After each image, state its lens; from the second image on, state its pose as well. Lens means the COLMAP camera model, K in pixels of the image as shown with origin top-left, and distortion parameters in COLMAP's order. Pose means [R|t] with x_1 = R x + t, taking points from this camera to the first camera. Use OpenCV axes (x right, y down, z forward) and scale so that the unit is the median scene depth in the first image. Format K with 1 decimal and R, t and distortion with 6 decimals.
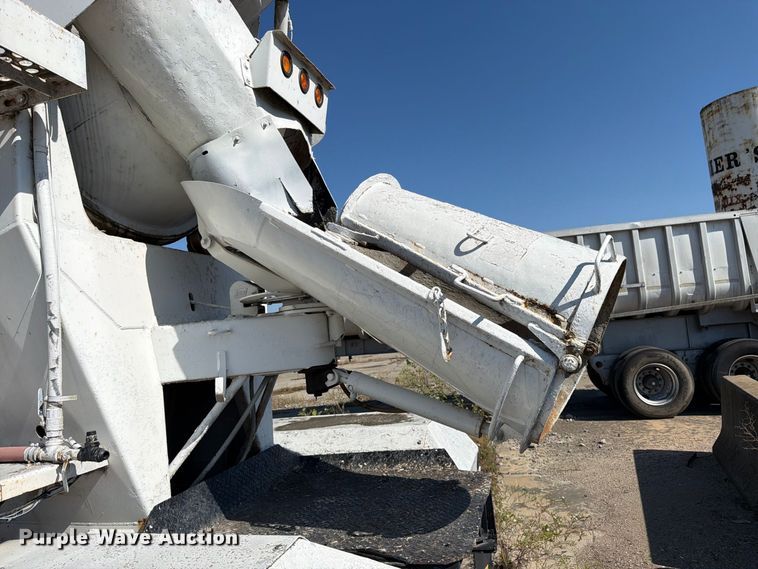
lens RADIAL K [[531.2, 0, 376.2], [0, 531.2, 284.9], [0, 0, 1]] dist [0.106229, -0.160108]
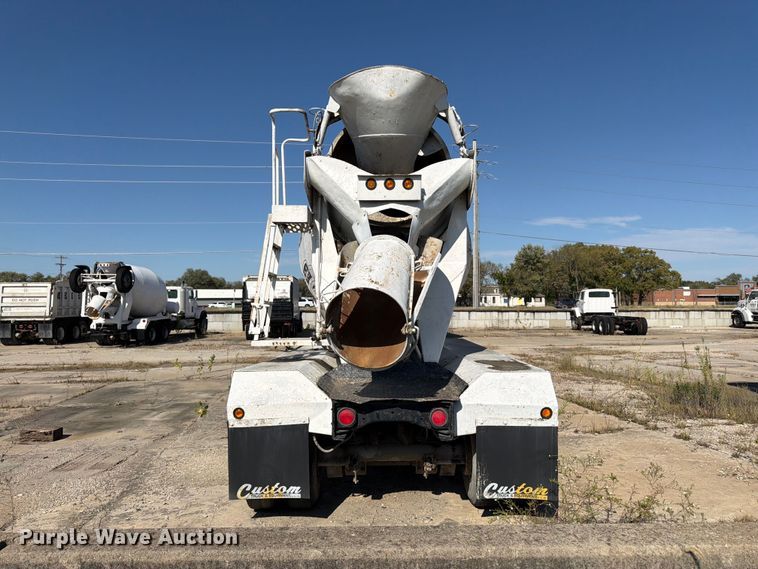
lens RADIAL K [[531.2, 0, 376.2], [0, 531.2, 284.9], [0, 0, 1]] dist [0.106229, -0.160108]
pose [[0.282363, 0.060083, -0.957424, 2.069400], [0.054610, 0.995411, 0.078573, -0.182251], [0.957752, -0.074471, 0.277786, 0.415453]]
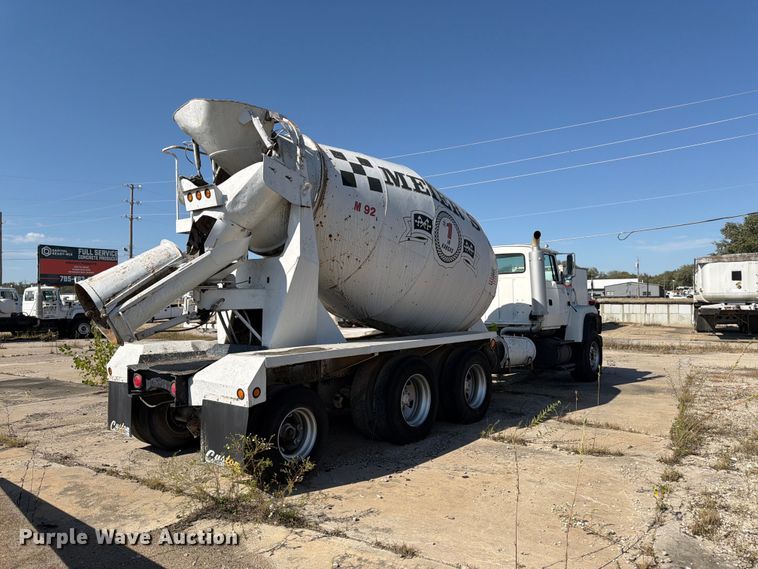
lens RADIAL K [[531.2, 0, 376.2], [0, 531.2, 284.9], [0, 0, 1]] dist [0.106229, -0.160108]
pose [[-0.373834, 0.078252, -0.924189, 2.128149], [0.124235, 0.991680, 0.033713, 0.051781], [0.919138, -0.102213, -0.380445, 3.024496]]
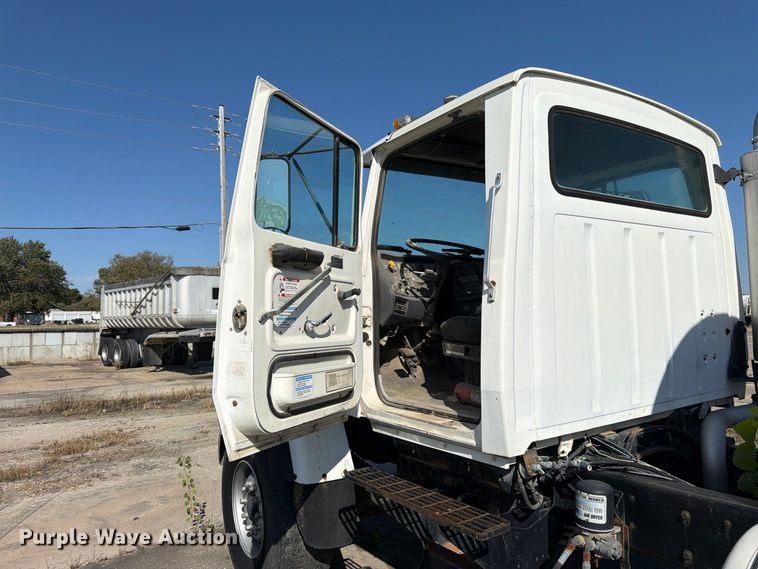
lens RADIAL K [[541.2, 0, 382.1], [0, 541.2, 293.5], [0, 0, 1]] dist [0.003211, 0.002390]
pose [[0.769364, 0.057646, -0.636204, -2.982337], [-0.004340, 0.996369, 0.085032, 0.377388], [0.638796, -0.062659, 0.766821, 0.605110]]
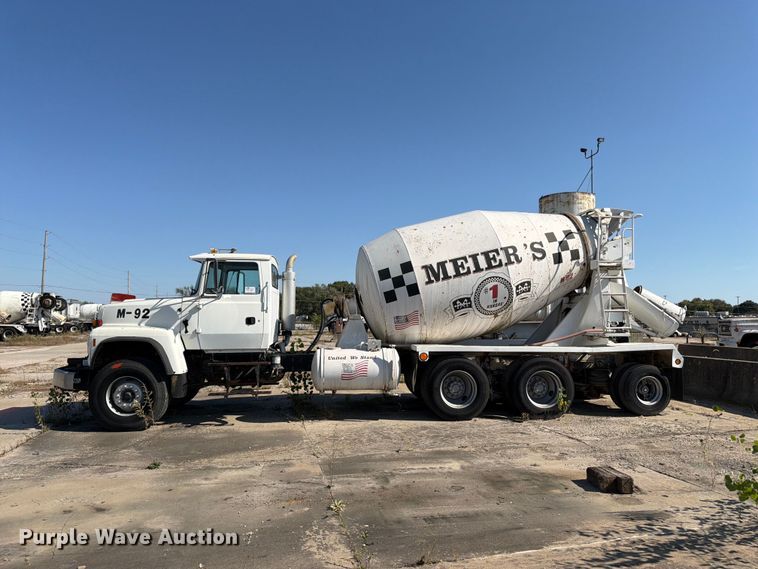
lens RADIAL K [[531.2, 0, 376.2], [0, 531.2, 284.9], [0, 0, 1]] dist [0.106229, -0.160108]
pose [[0.924582, 0.131114, 0.357712, -4.254227], [-0.126707, 0.991292, -0.035845, 0.295868], [-0.359297, -0.012183, 0.933144, -2.937408]]
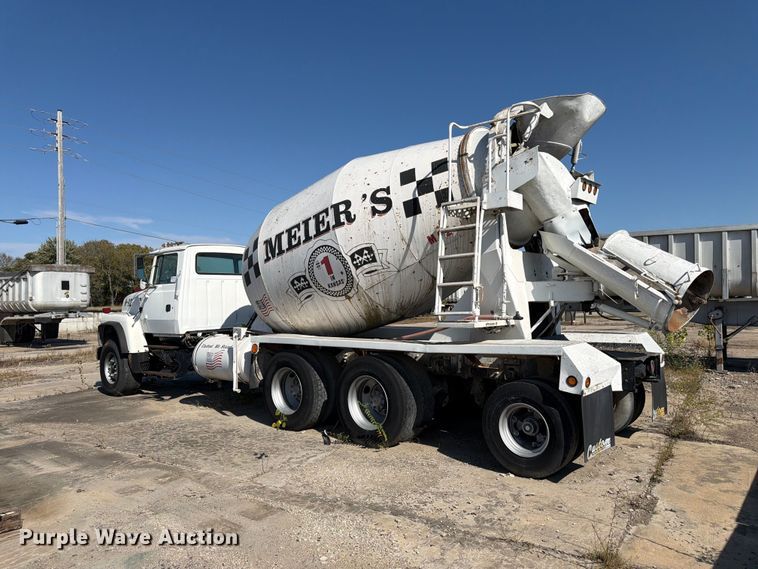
lens RADIAL K [[531.2, 0, 376.2], [0, 531.2, 284.9], [0, 0, 1]] dist [0.106229, -0.160108]
pose [[0.908585, 0.071774, -0.411486, 0.032690], [-0.038748, 0.995361, 0.088059, -0.130036], [0.415898, -0.064065, 0.907152, -1.995181]]
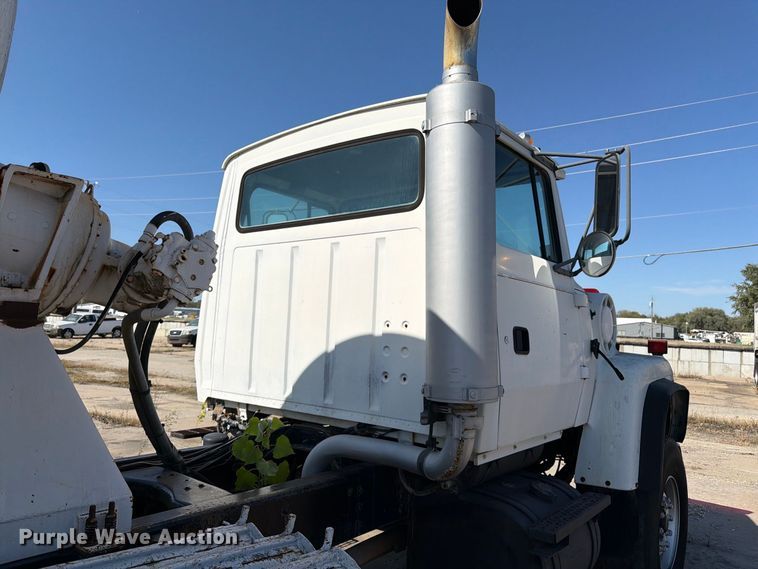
lens RADIAL K [[531.2, 0, 376.2], [0, 531.2, 284.9], [0, 0, 1]] dist [0.106229, -0.160108]
pose [[-0.389187, 0.012210, -0.921078, -2.079926], [0.072385, 0.997226, -0.017366, 0.479075], [0.918311, -0.073431, -0.388991, 2.760519]]
